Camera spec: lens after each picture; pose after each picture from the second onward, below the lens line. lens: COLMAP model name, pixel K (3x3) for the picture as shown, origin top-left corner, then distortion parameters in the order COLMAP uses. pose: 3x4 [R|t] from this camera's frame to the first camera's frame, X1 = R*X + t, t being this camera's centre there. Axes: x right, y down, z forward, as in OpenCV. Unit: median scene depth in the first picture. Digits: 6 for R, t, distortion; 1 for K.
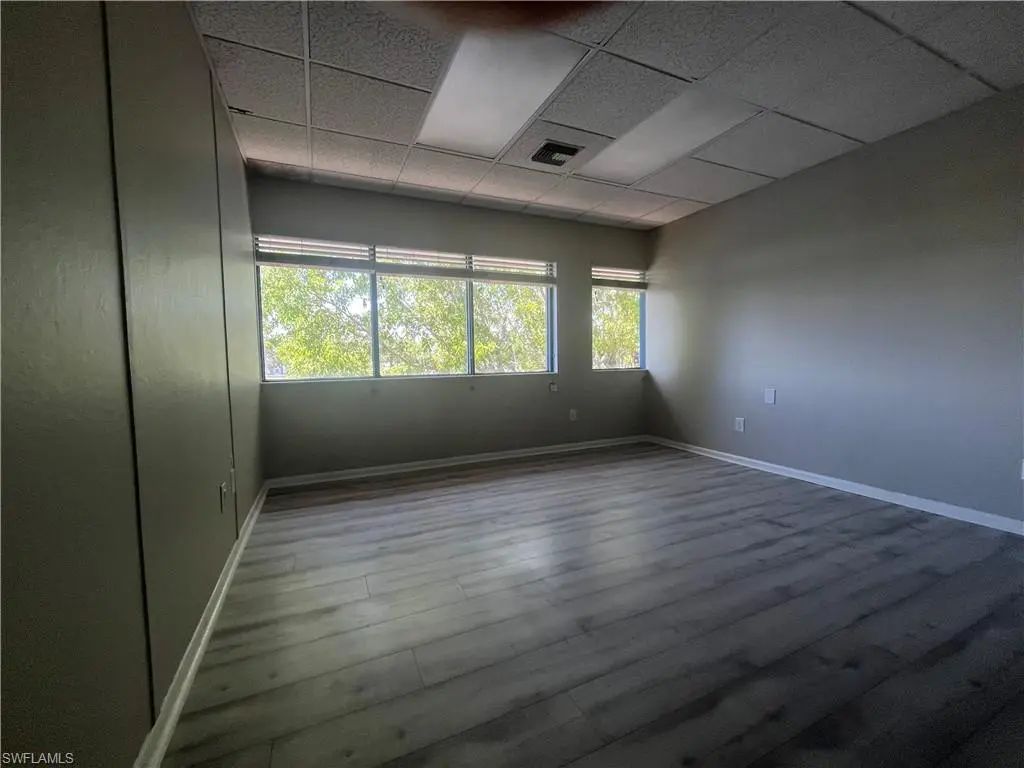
lens RADIAL K [[418.4, 0, 512.0], [0, 418.4, 384.0], [0, 0, 1]] dist [0.021765, 0.000035]
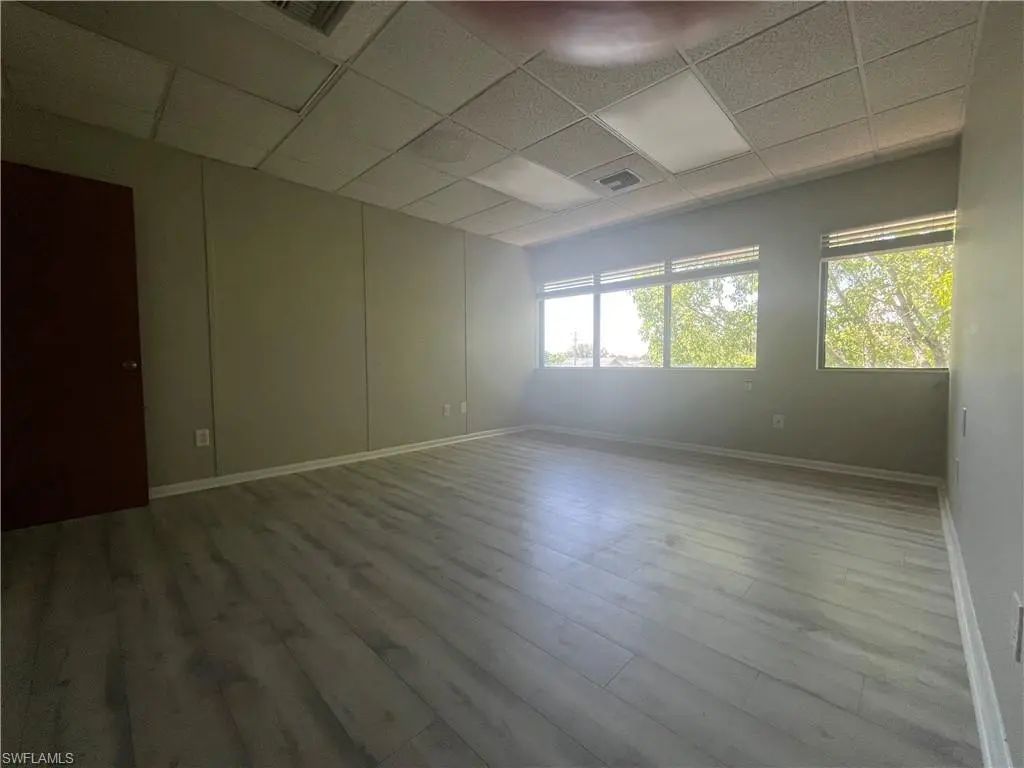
lens RADIAL K [[409.3, 0, 512.0], [0, 409.3, 384.0], [0, 0, 1]] dist [-0.001377, -0.000118]
pose [[0.348365, 0.060937, -0.935376, 0.752957], [-0.063137, 0.997144, 0.041447, -0.000932], [0.935230, 0.044618, 0.351218, 0.226996]]
